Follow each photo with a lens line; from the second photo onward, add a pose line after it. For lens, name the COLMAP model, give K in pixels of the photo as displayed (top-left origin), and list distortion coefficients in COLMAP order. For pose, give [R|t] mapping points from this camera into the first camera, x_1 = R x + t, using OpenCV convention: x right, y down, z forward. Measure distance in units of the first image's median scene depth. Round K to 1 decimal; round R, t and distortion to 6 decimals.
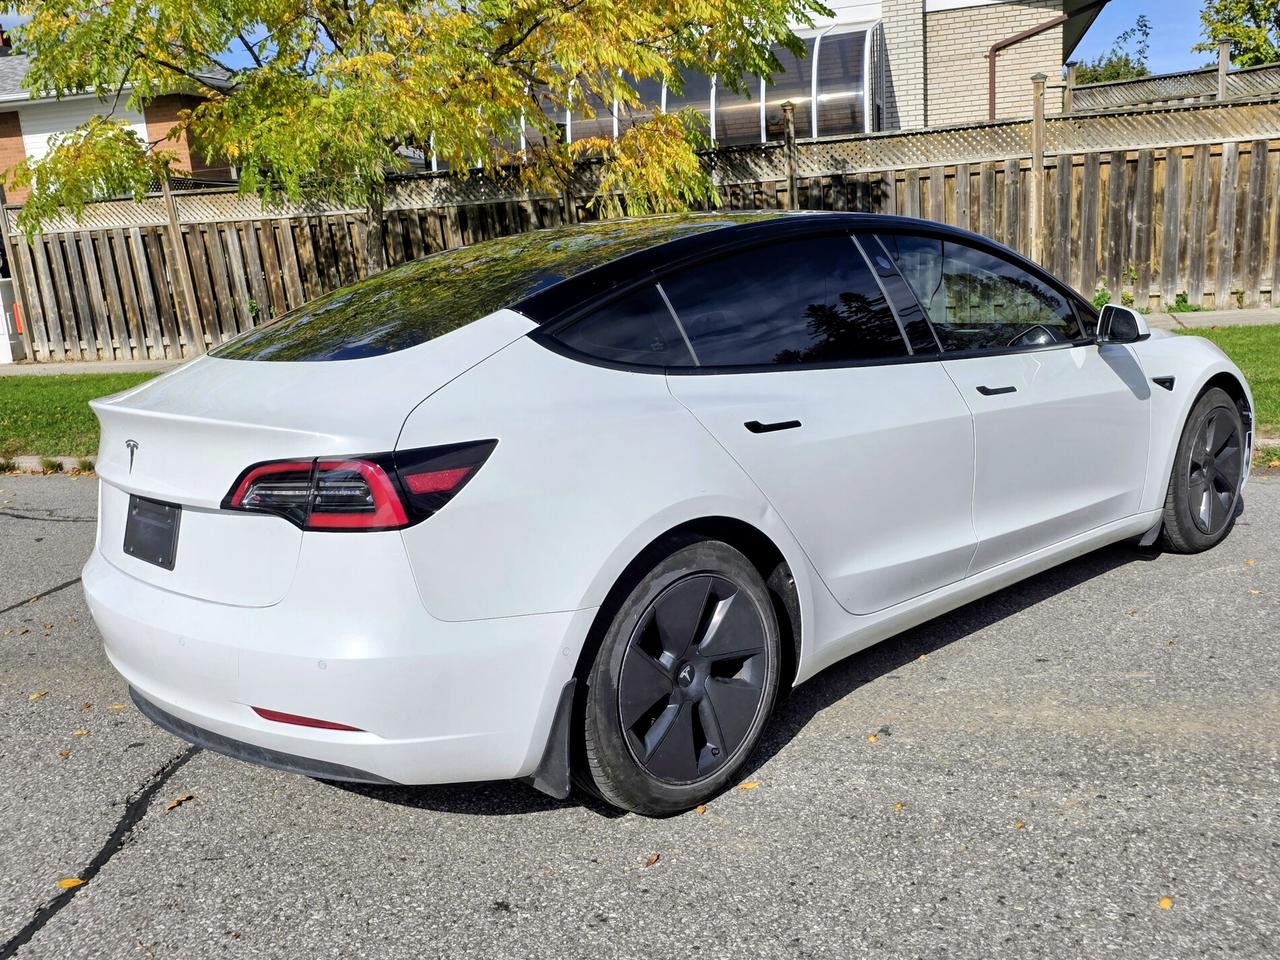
lens RADIAL K [[1164.1, 0, 640.0], [0, 1164.1, 480.0], [0, 0, 1]] dist [0.074633, -0.108170]
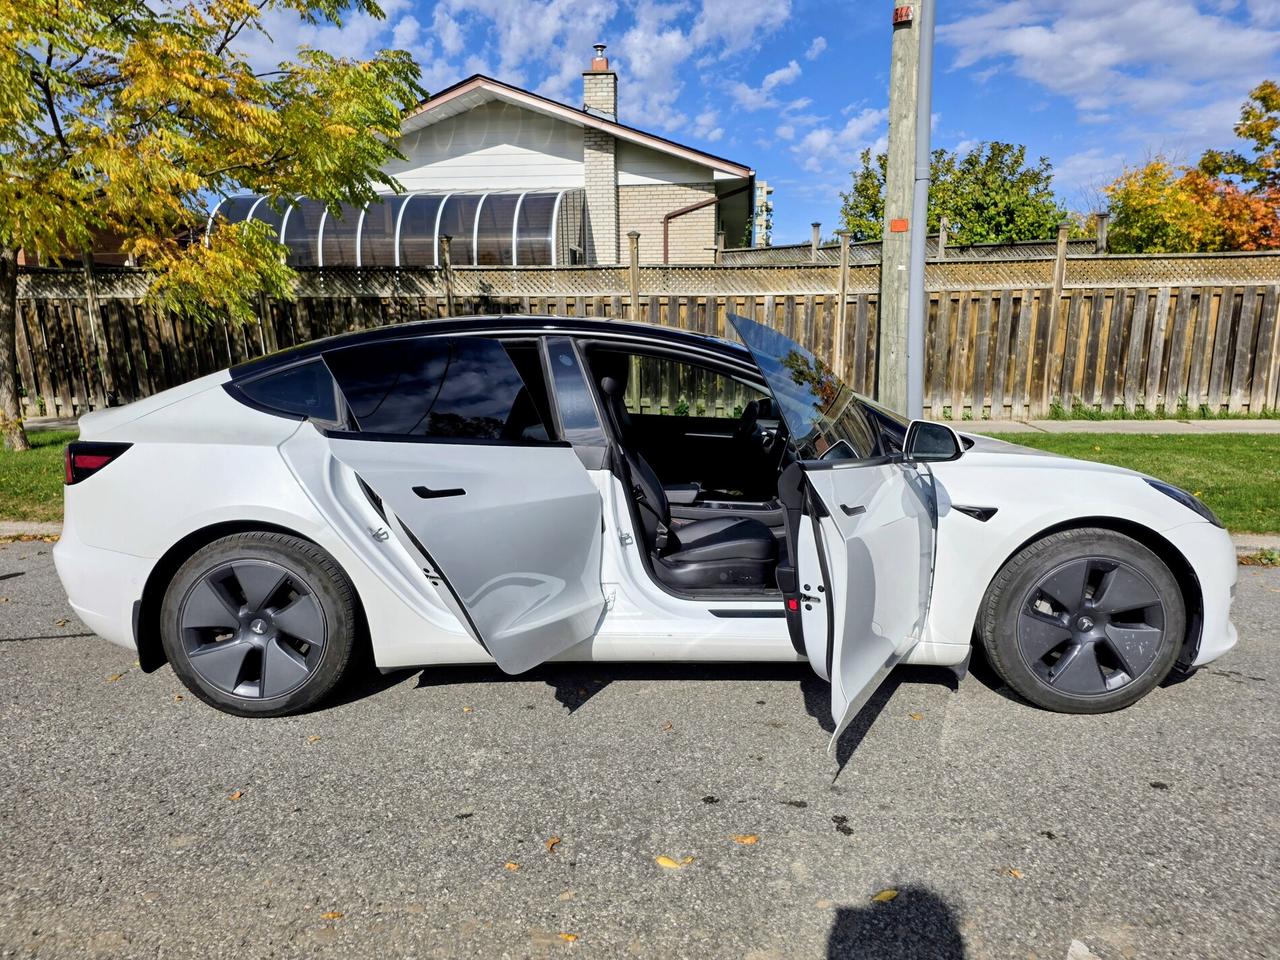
lens RADIAL K [[830.1, 0, 658.4], [0, 830.1, 485.1], [0, 0, 1]] dist [0.077773, -0.057869]
pose [[0.984291, 0.035846, 0.172875, 0.210770], [-0.029558, 0.998809, -0.038811, -0.030744], [-0.174060, 0.033092, 0.984179, 0.097404]]
